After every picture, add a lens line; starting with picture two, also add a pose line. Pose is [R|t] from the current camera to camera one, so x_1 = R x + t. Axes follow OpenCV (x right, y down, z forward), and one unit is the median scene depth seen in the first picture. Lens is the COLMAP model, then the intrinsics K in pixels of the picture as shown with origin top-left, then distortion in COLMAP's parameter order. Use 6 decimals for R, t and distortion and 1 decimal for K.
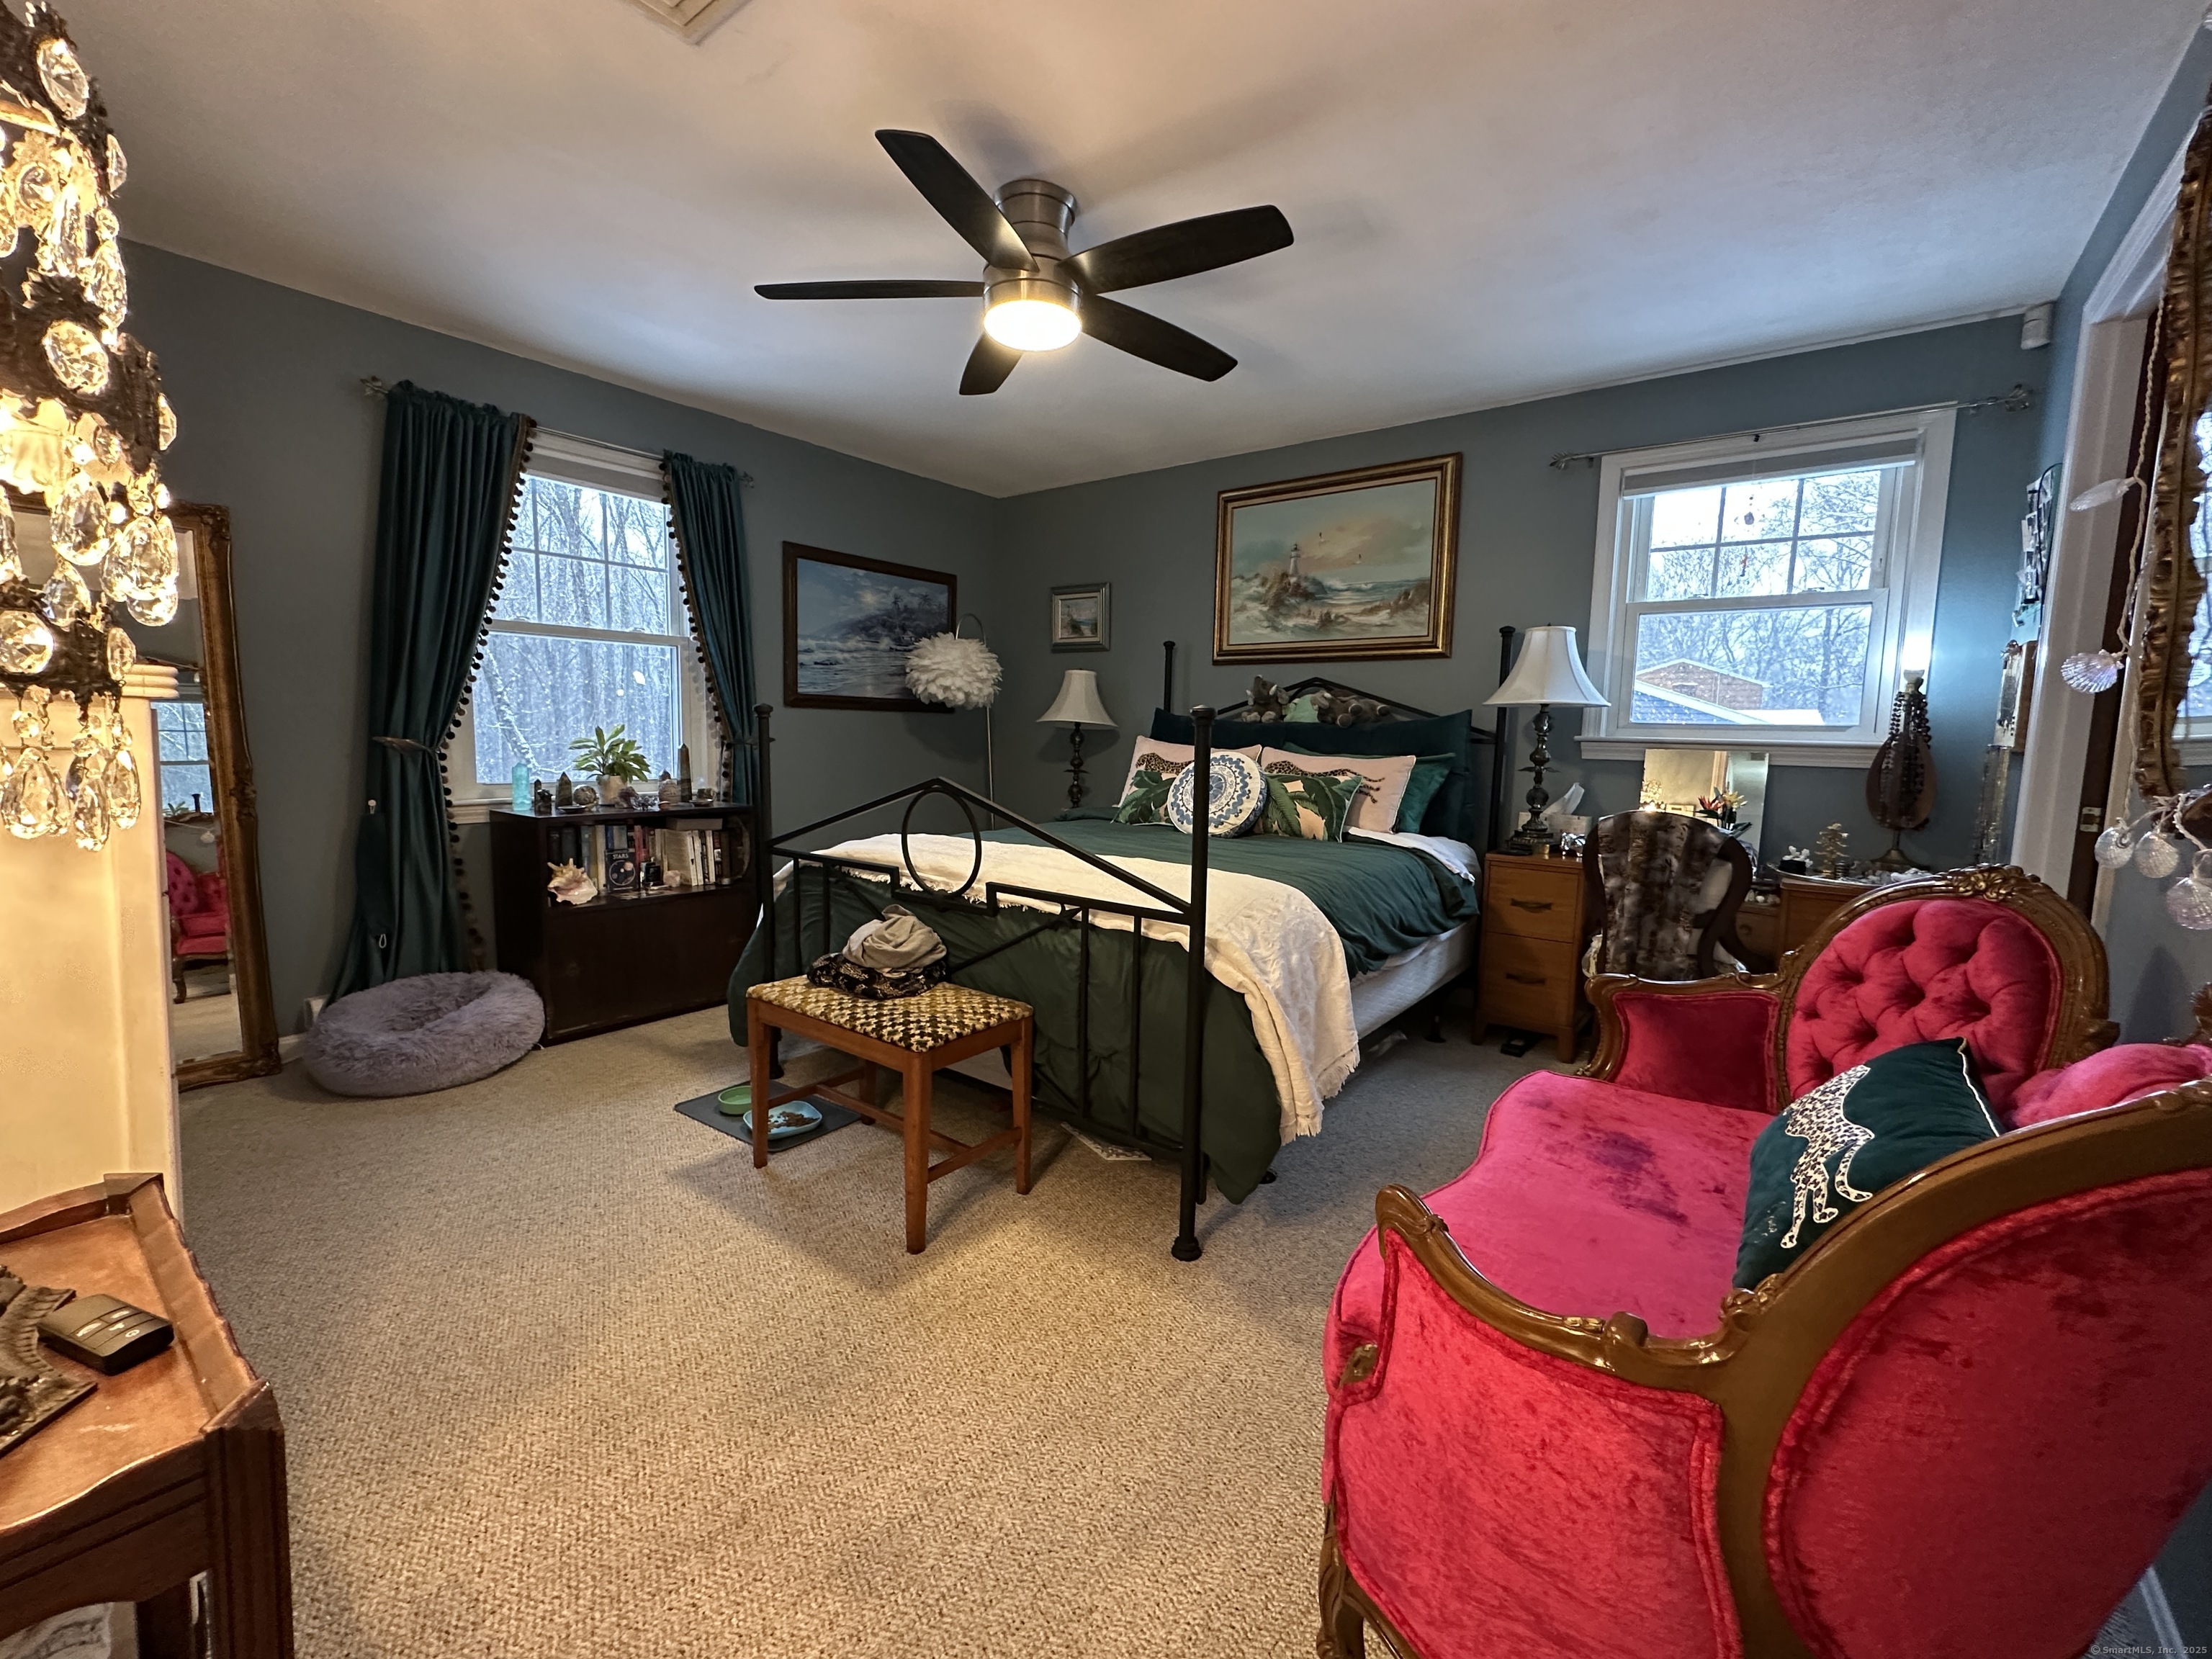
lens RADIAL K [[883.3, 0, 1087.0], [0, 883.3, 821.2], [0, 0, 1]] dist [-0.001801, 0.000026]
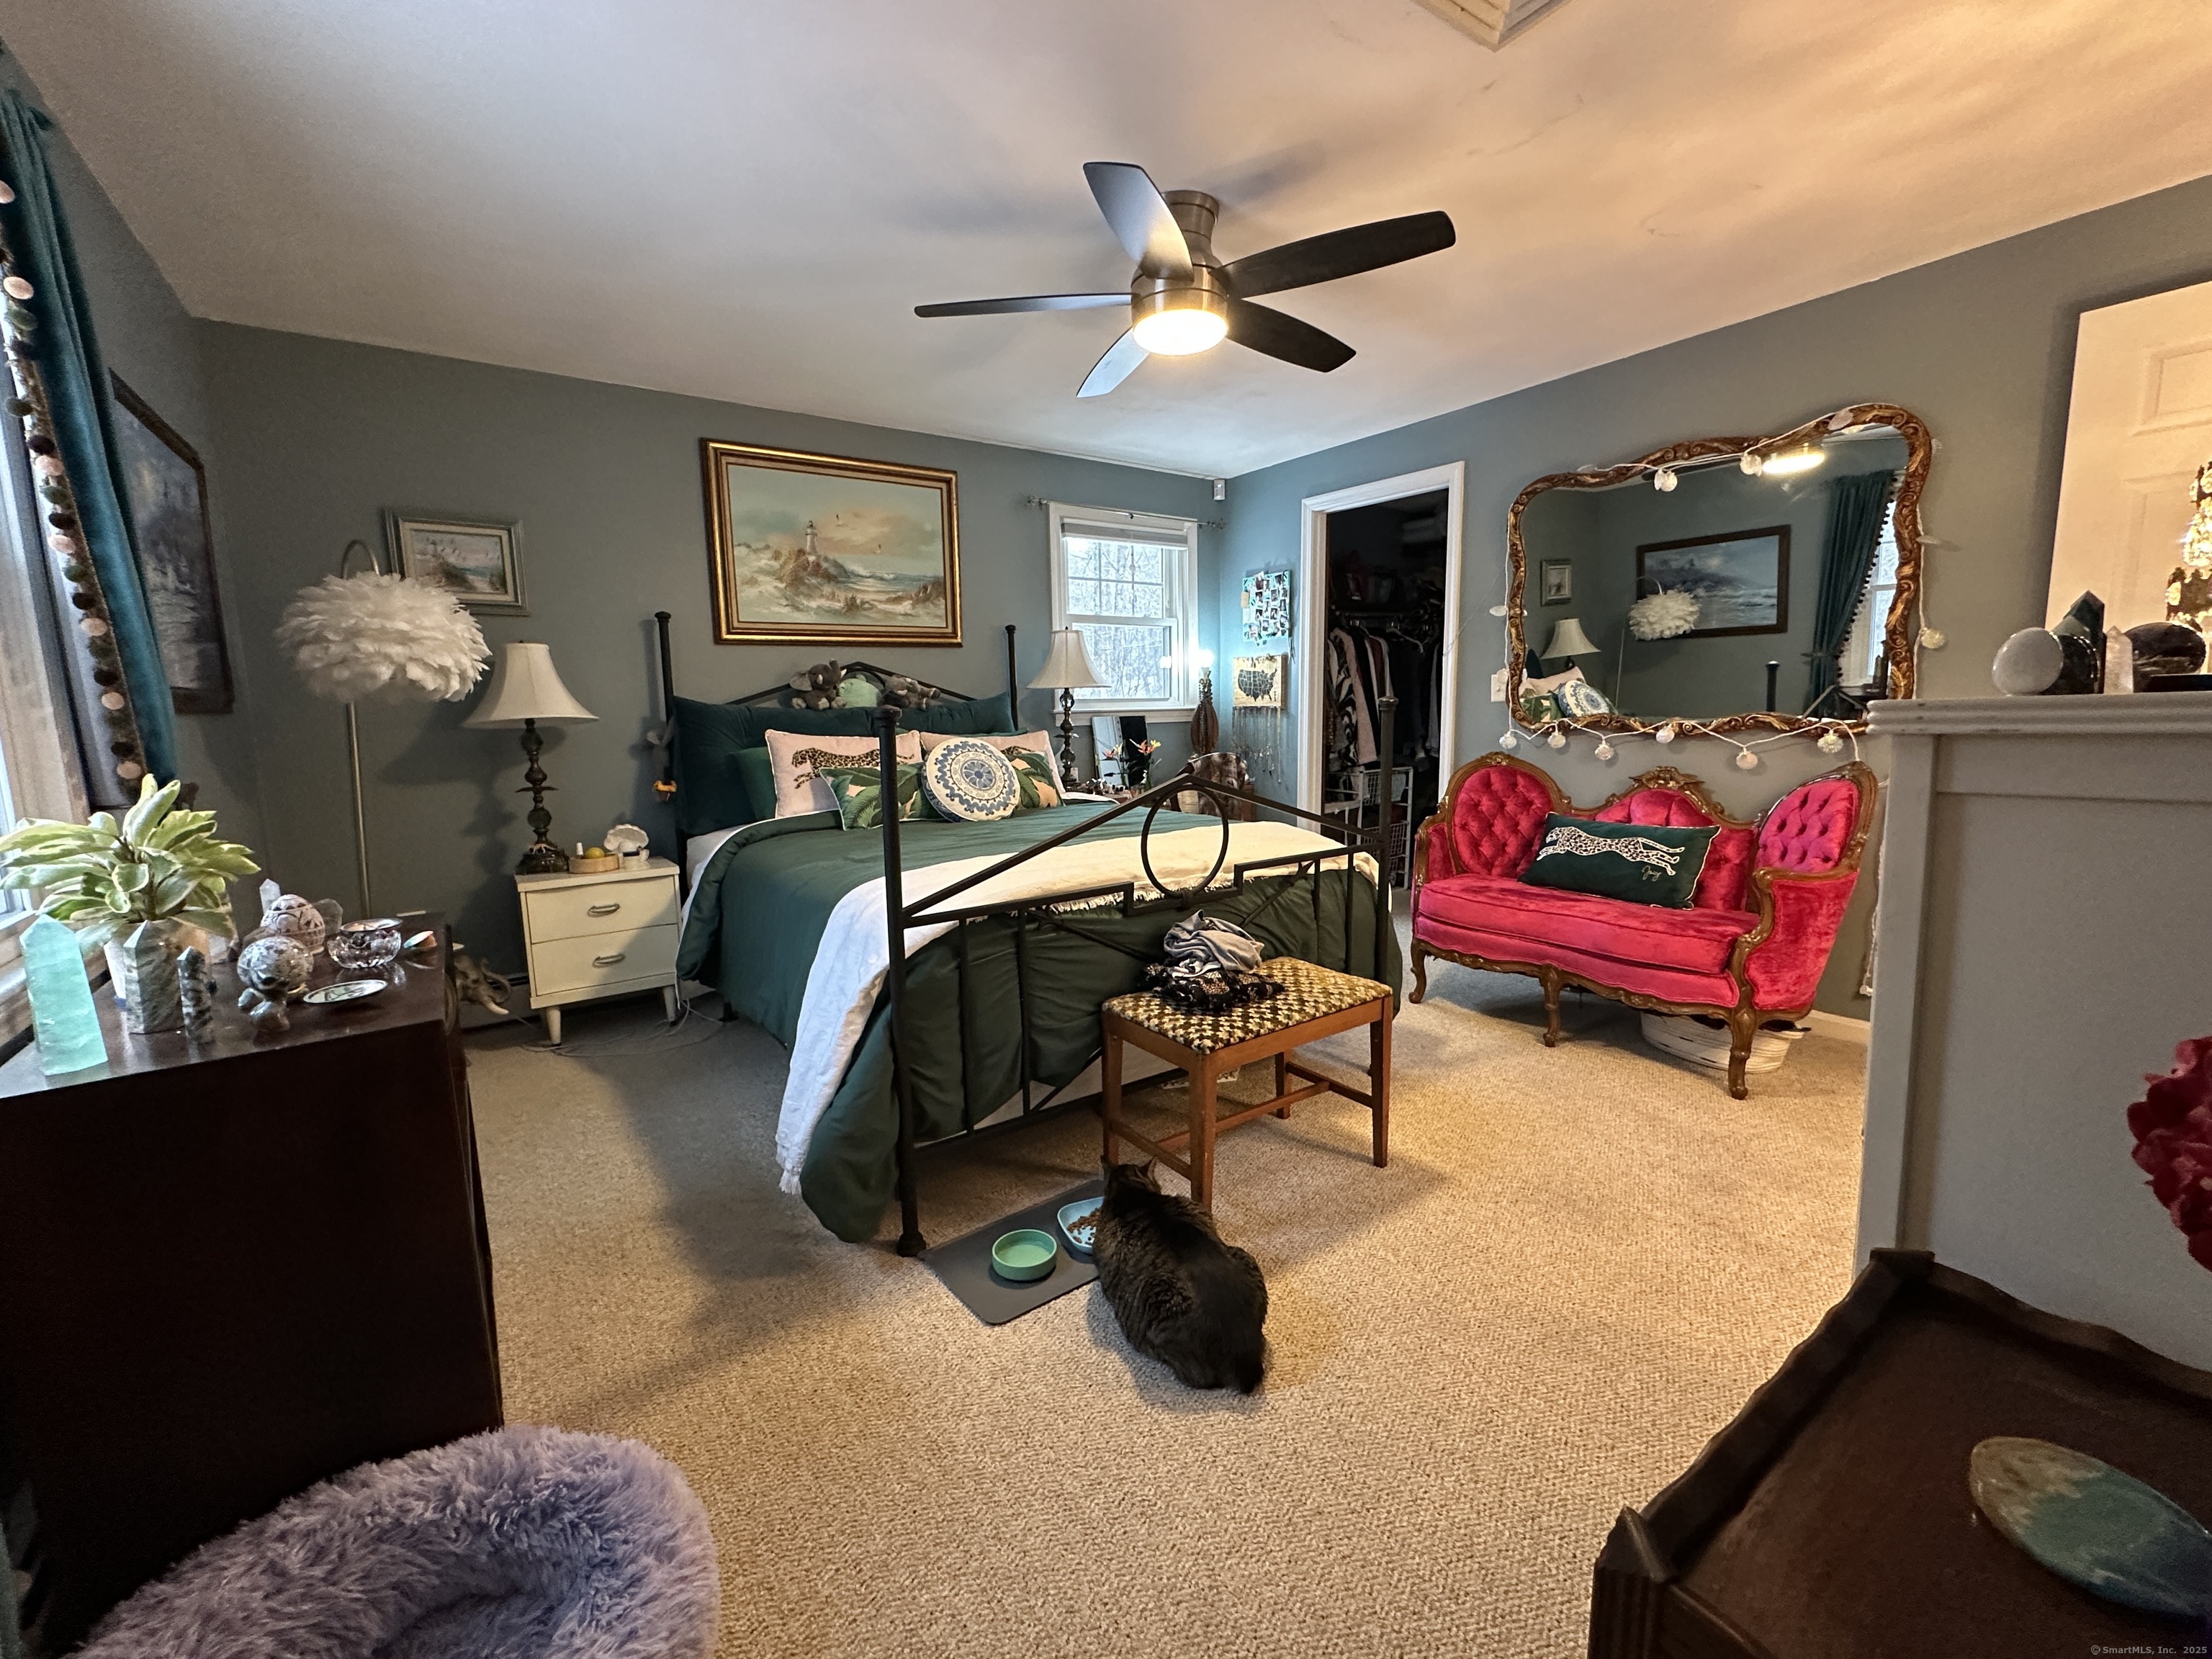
lens RADIAL K [[883.3, 0, 1082.6], [0, 883.3, 828.6], [0, 0, 1]] dist [-0.001801, 0.000026]
pose [[0.340151, -0.161374, 0.926421, -0.643747], [0.126467, 0.984066, 0.124981, -0.072861], [-0.931828, 0.074649, 0.355139, 0.439374]]
